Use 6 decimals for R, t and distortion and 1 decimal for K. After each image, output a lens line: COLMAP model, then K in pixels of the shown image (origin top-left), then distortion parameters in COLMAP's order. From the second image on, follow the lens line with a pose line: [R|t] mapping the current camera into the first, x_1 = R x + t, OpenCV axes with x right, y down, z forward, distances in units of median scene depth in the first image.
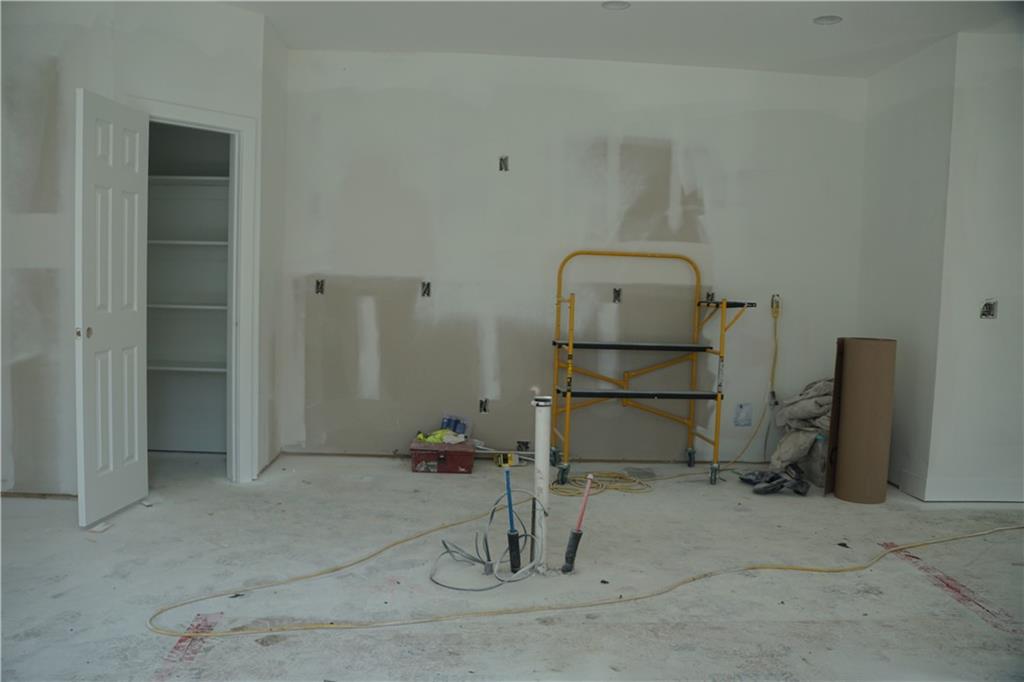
lens RADIAL K [[825.8, 0, 503.9], [0, 825.8, 348.1], [0, 0, 1]] dist [-0.179727, 0.160628]
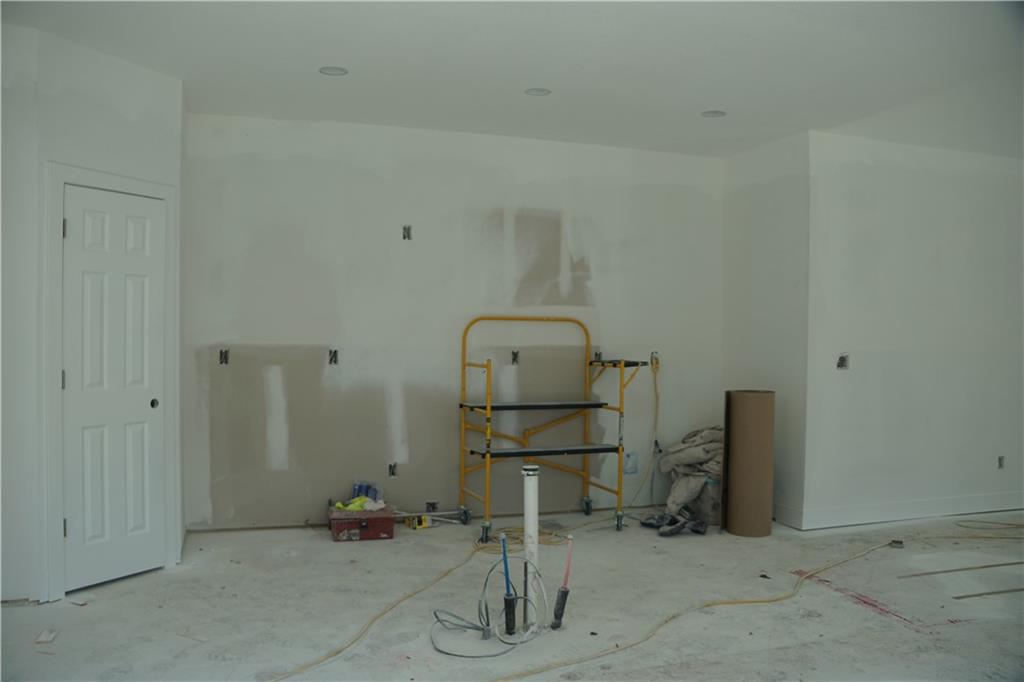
lens RADIAL K [[825.8, 0, 503.9], [0, 825.8, 348.1], [0, 0, 1]] dist [-0.179727, 0.160628]
pose [[0.962739, -0.024568, 0.269314, -0.179798], [0.038676, 0.998136, -0.047203, -0.029925], [-0.267653, 0.055861, 0.961895, -0.015884]]
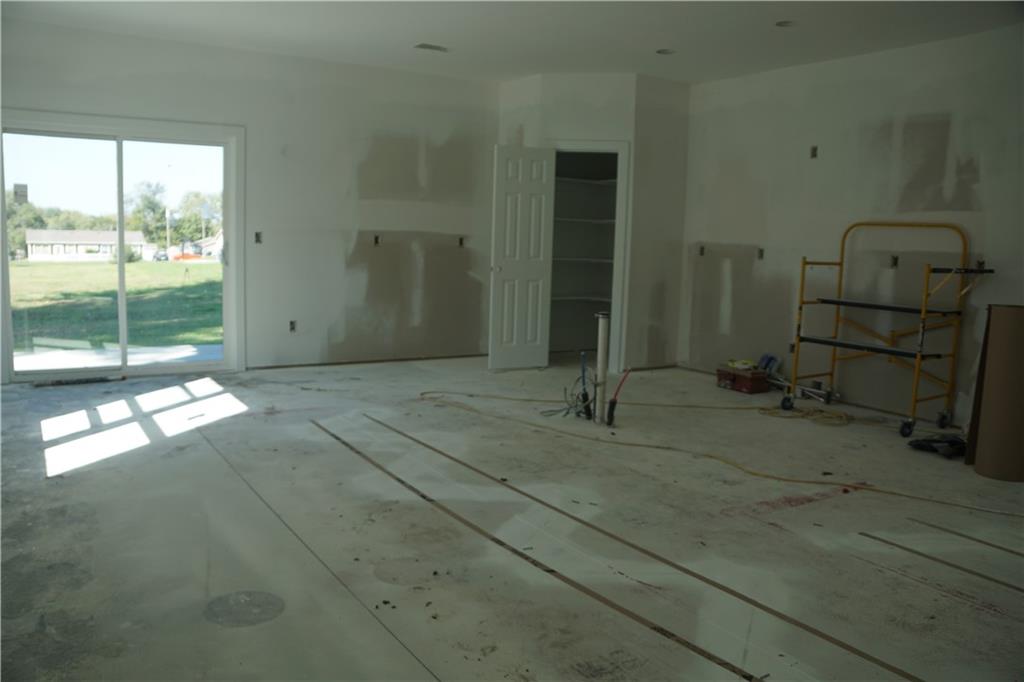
lens RADIAL K [[801.7, 0, 505.1], [0, 801.7, 344.0], [0, 0, 1]] dist [-0.188268, 0.150345]
pose [[0.494366, 0.101562, -0.863300, 0.878142], [-0.080317, 0.994239, 0.070973, 0.016448], [0.865535, 0.034251, 0.499675, 0.033277]]
